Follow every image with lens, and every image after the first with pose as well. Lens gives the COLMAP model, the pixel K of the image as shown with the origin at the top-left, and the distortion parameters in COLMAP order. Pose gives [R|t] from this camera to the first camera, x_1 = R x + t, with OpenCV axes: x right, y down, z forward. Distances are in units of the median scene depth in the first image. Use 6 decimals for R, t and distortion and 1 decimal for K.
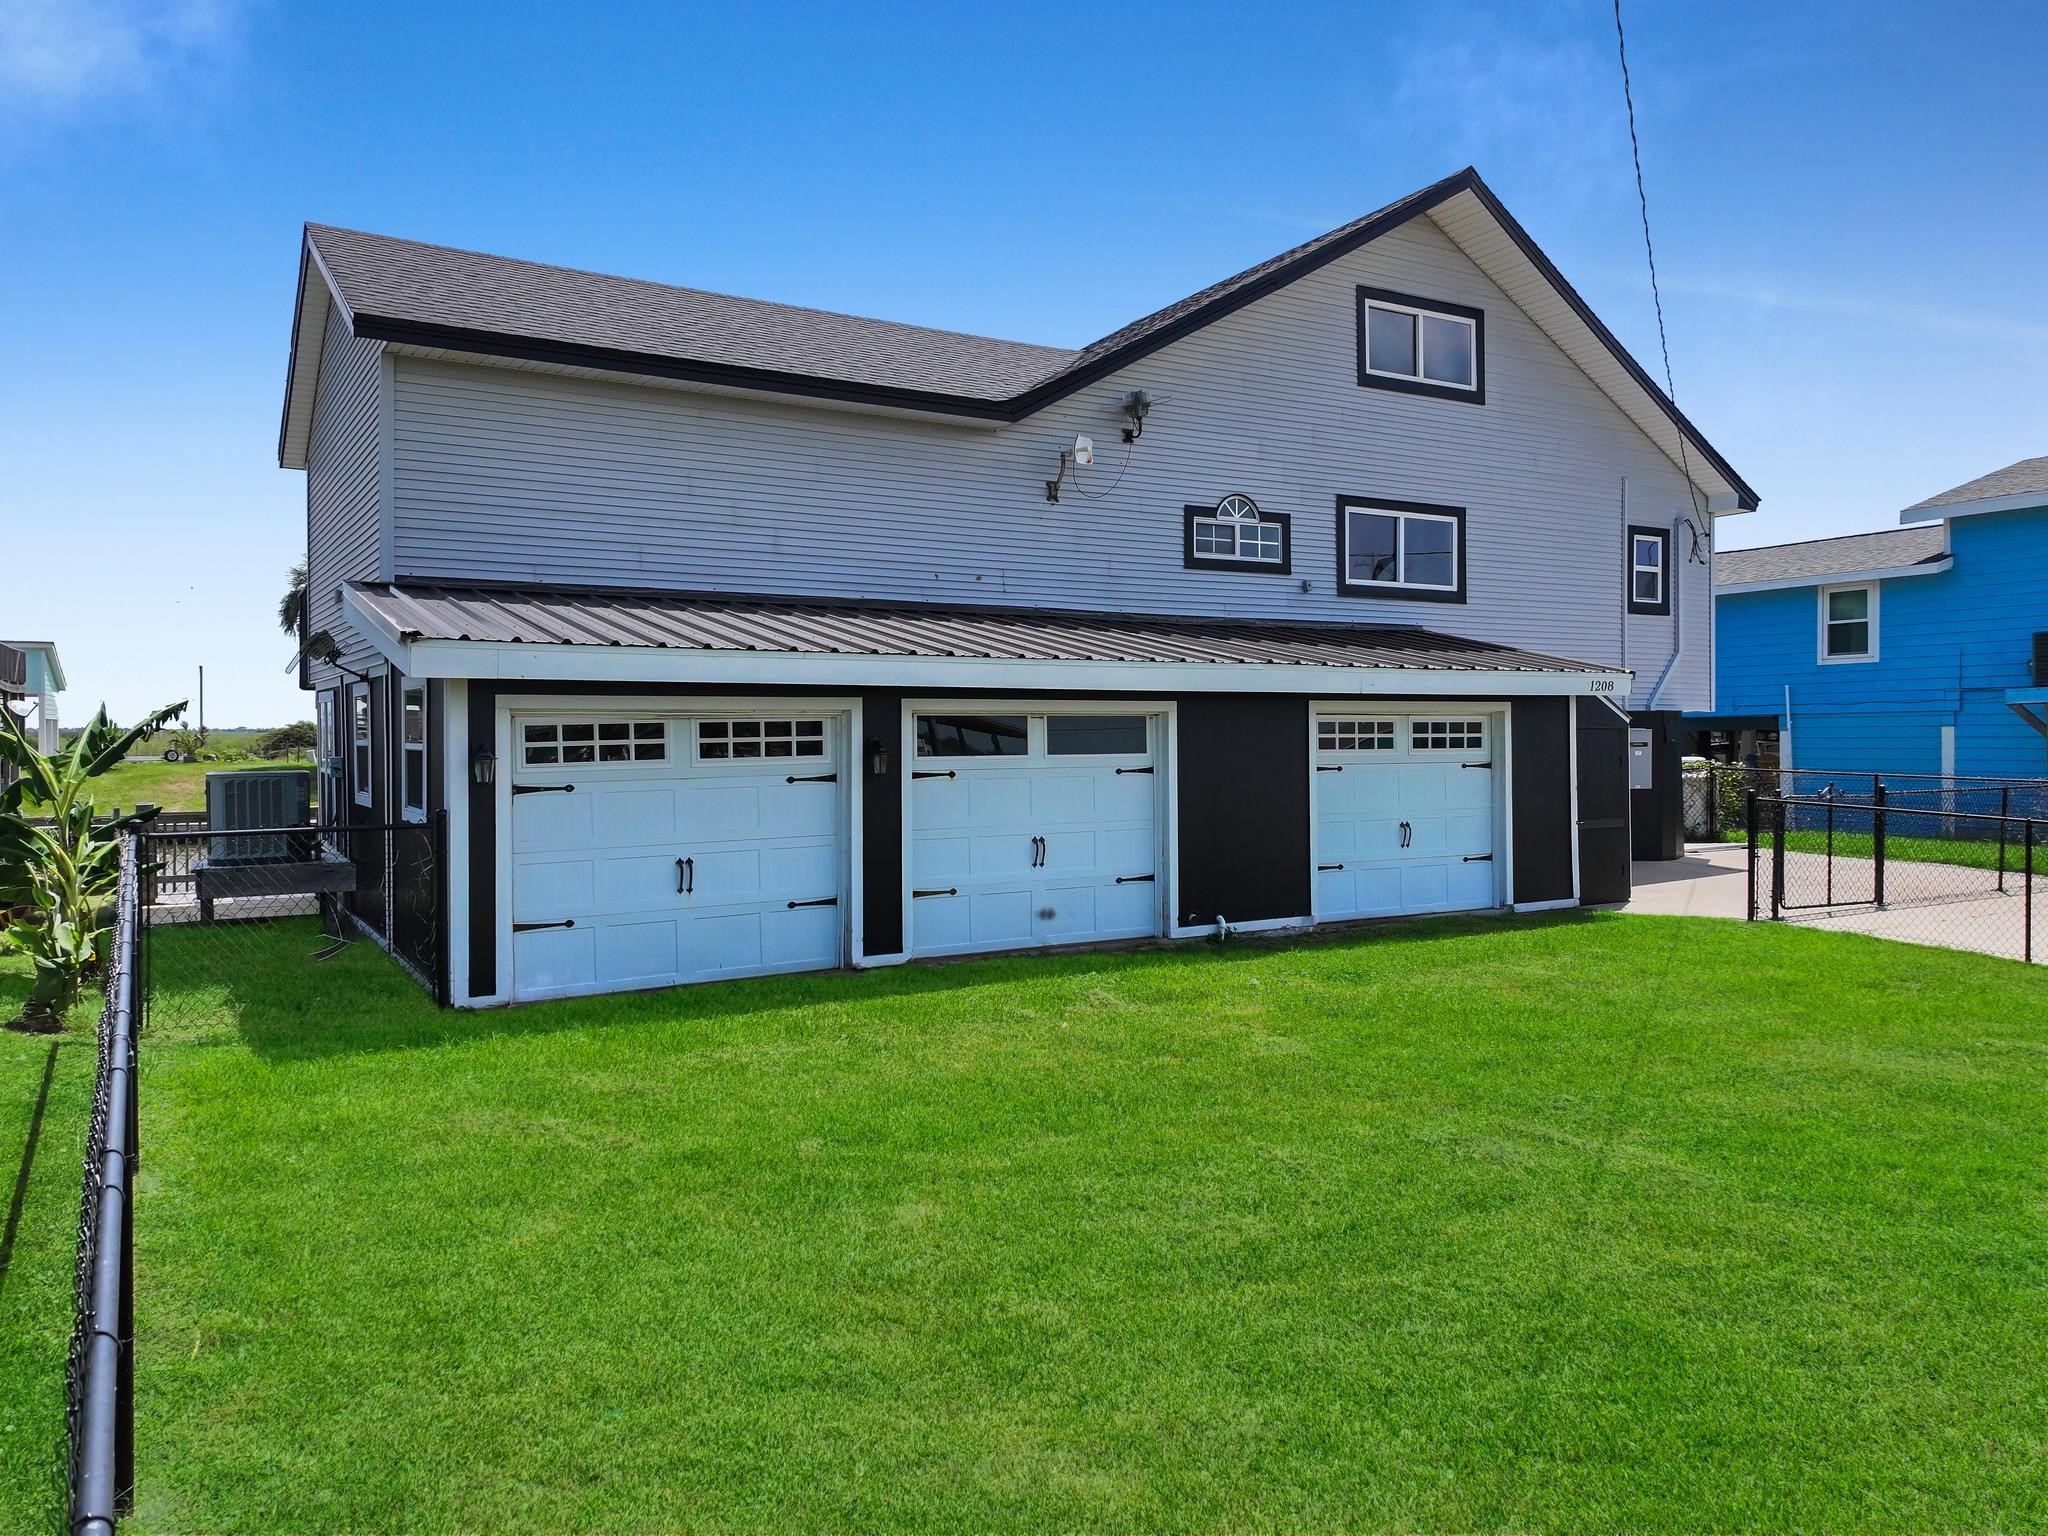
lens RADIAL K [[1468.3, 0, 1030.3], [0, 1468.3, 756.1], [0, 0, 1]] dist [0.009010, 0.003531]
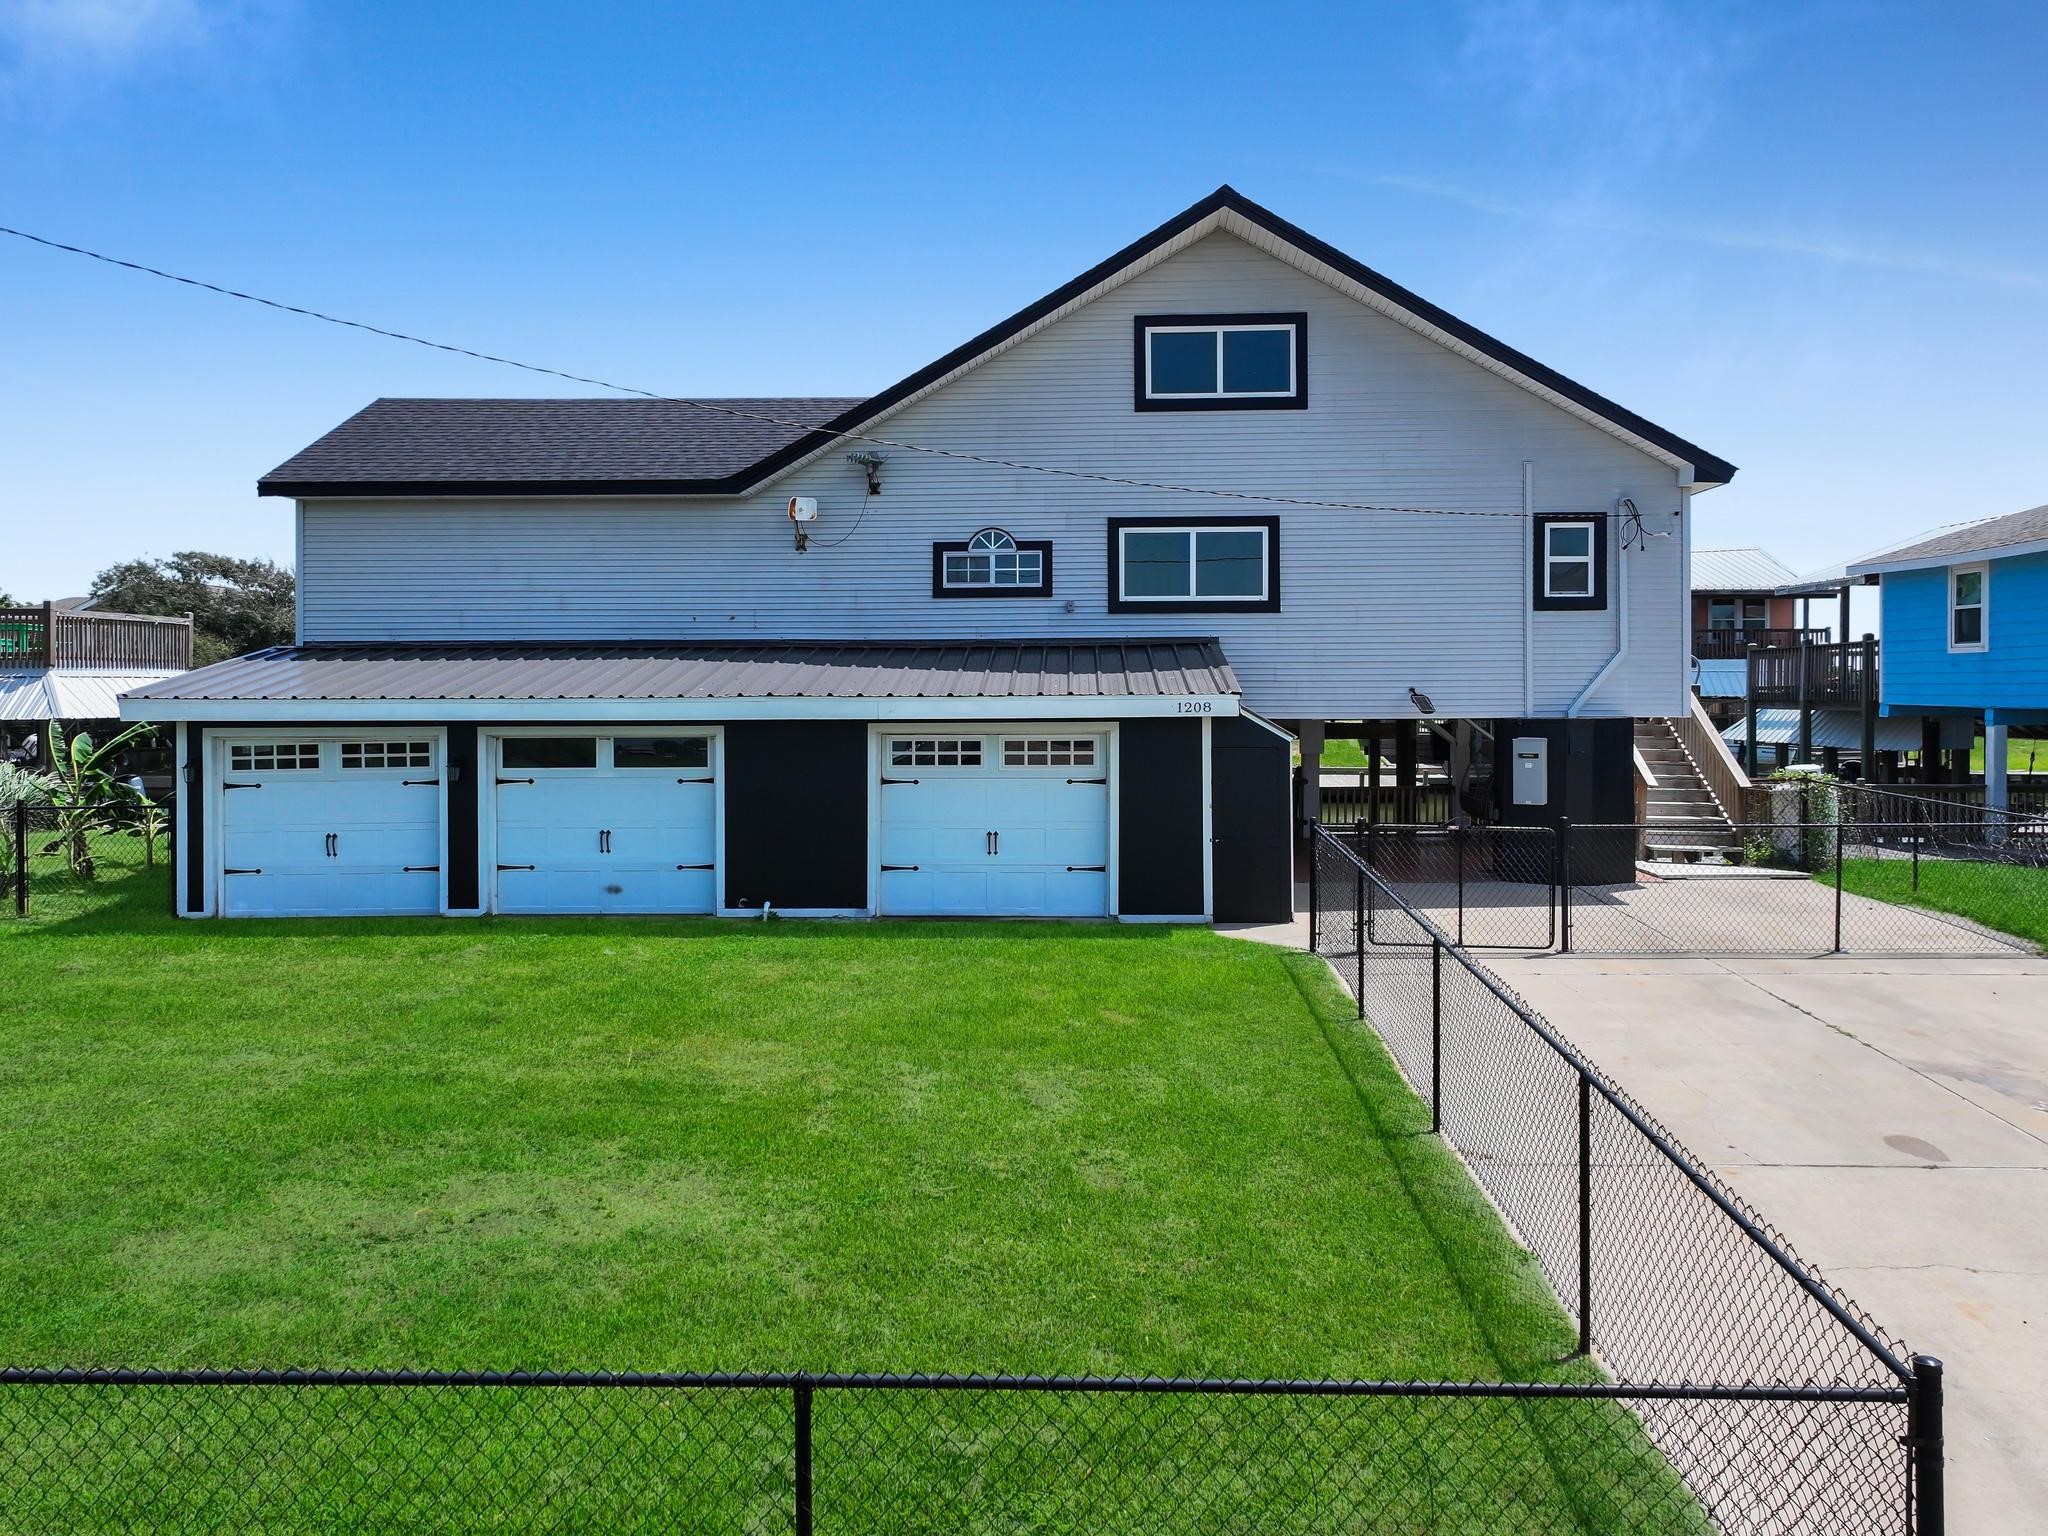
lens RADIAL K [[1450.9, 0, 1015.3], [0, 1450.9, 717.7], [0, 0, 1]] dist [0.006709, 0.000848]
pose [[0.833317, 0.011283, -0.552680, 0.858497], [-0.007034, 0.999927, 0.009809, -0.050691], [0.552751, -0.004286, 0.833336, 0.102860]]
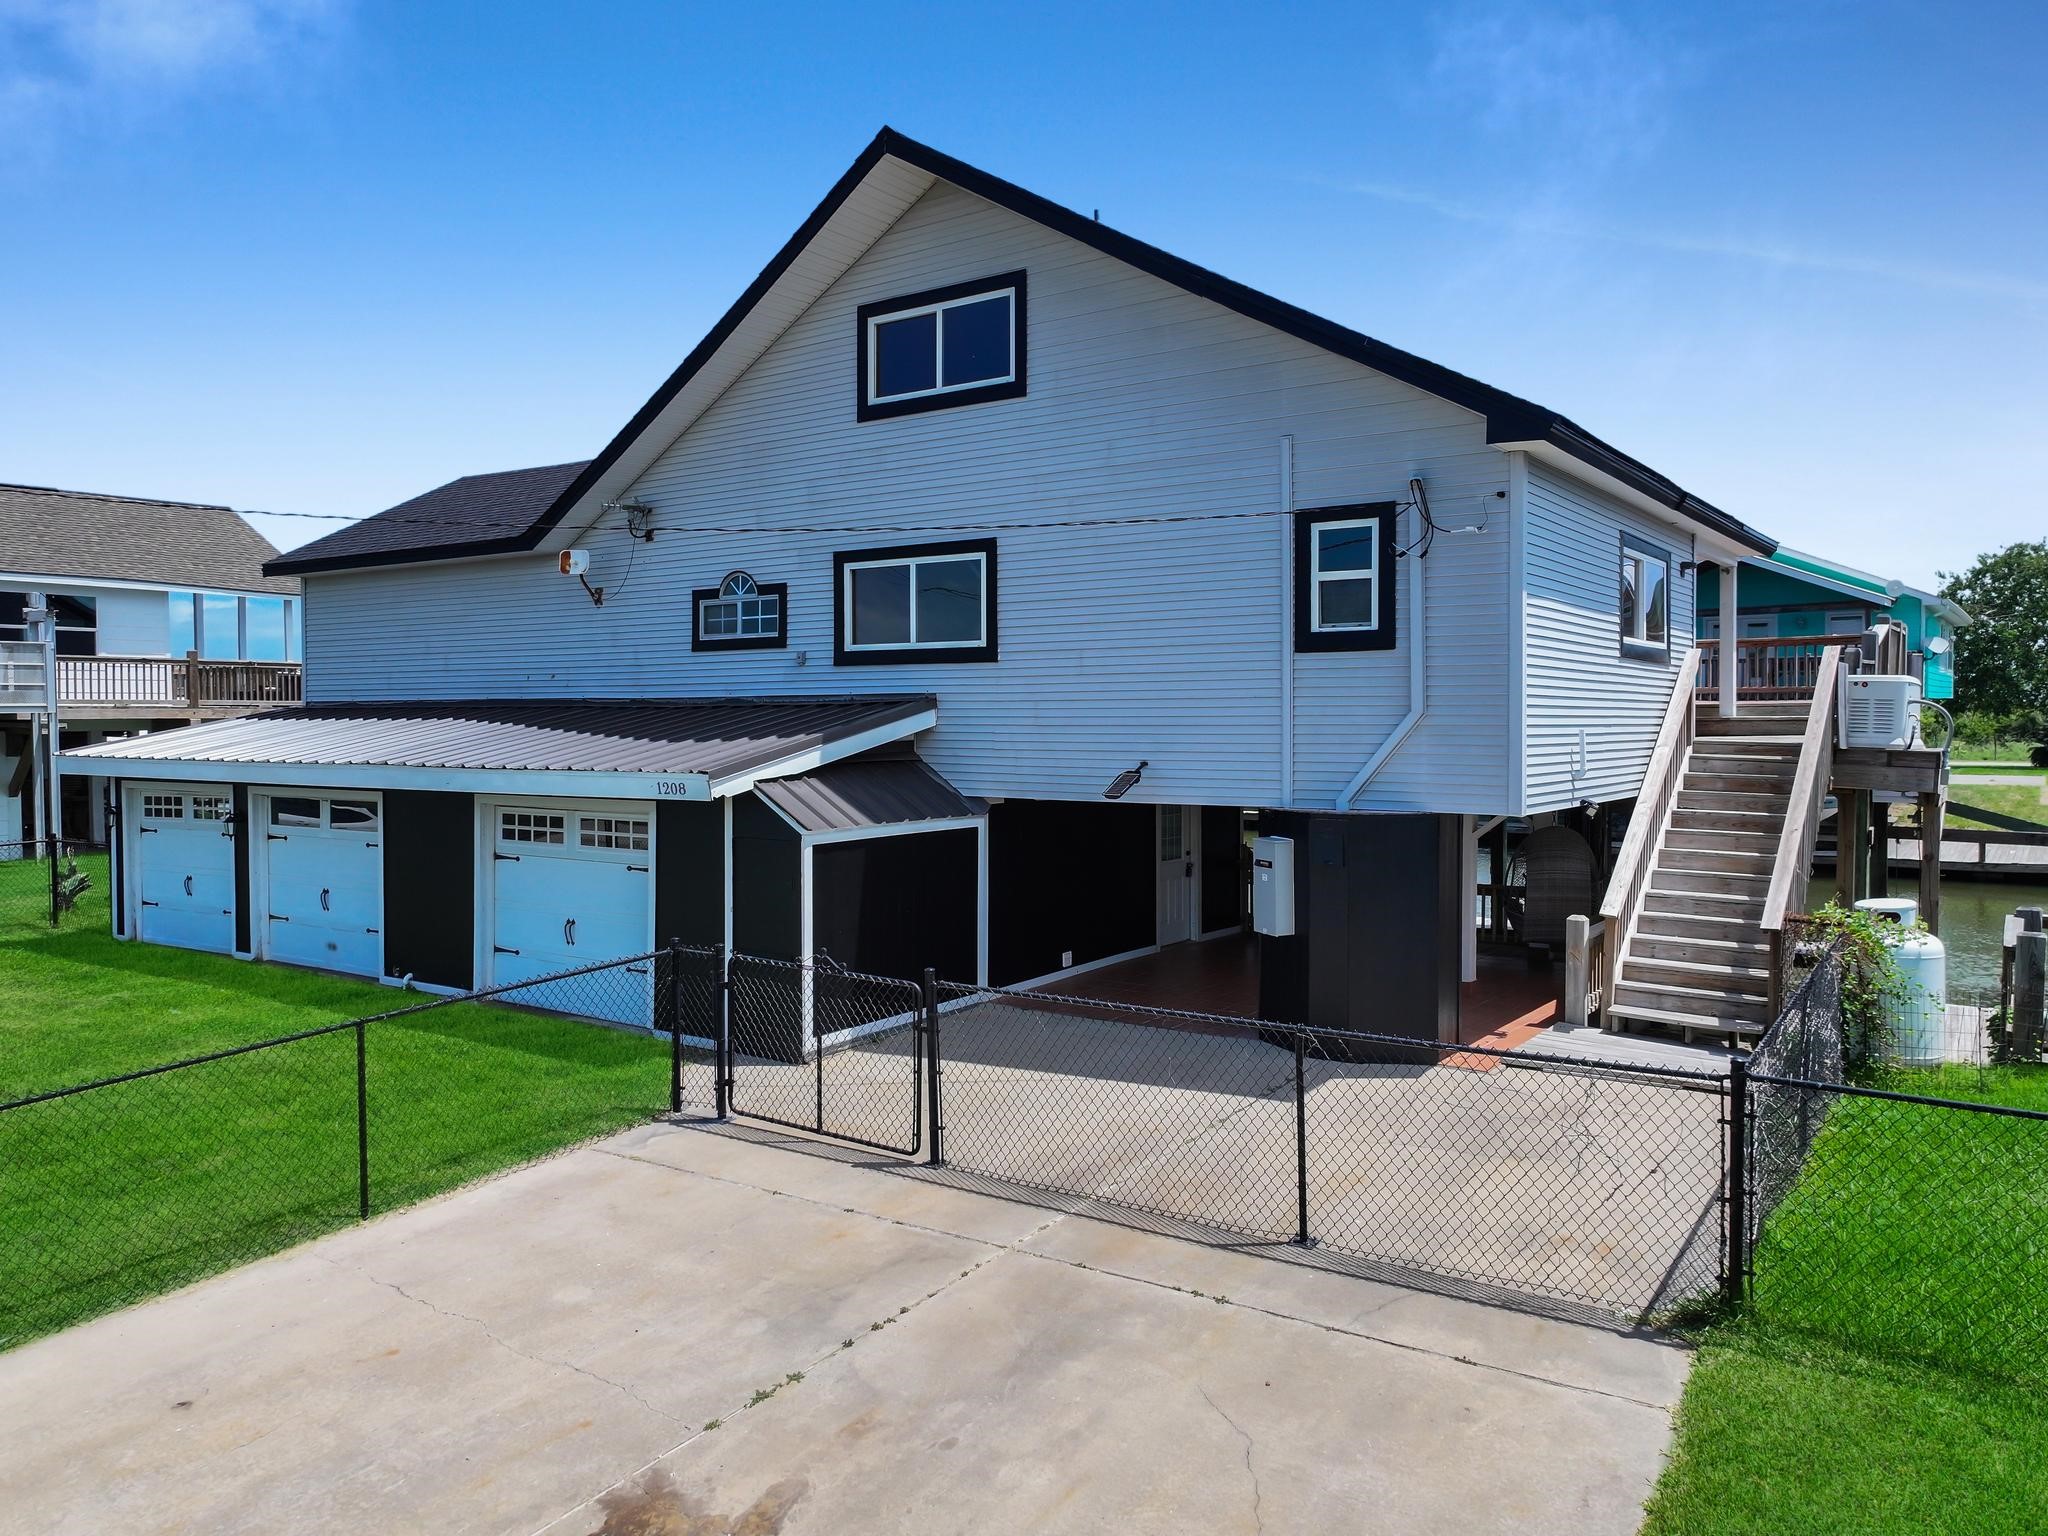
lens RADIAL K [[1428.5, 0, 1024.0], [0, 1428.5, 768.0], [0, 0, 1]] dist [0.004957, 0.005365]
pose [[0.415887, 0.036780, -0.908672, 1.231032], [-0.011059, 0.999312, 0.035388, -0.092237], [0.909349, -0.004668, 0.416007, 0.868054]]
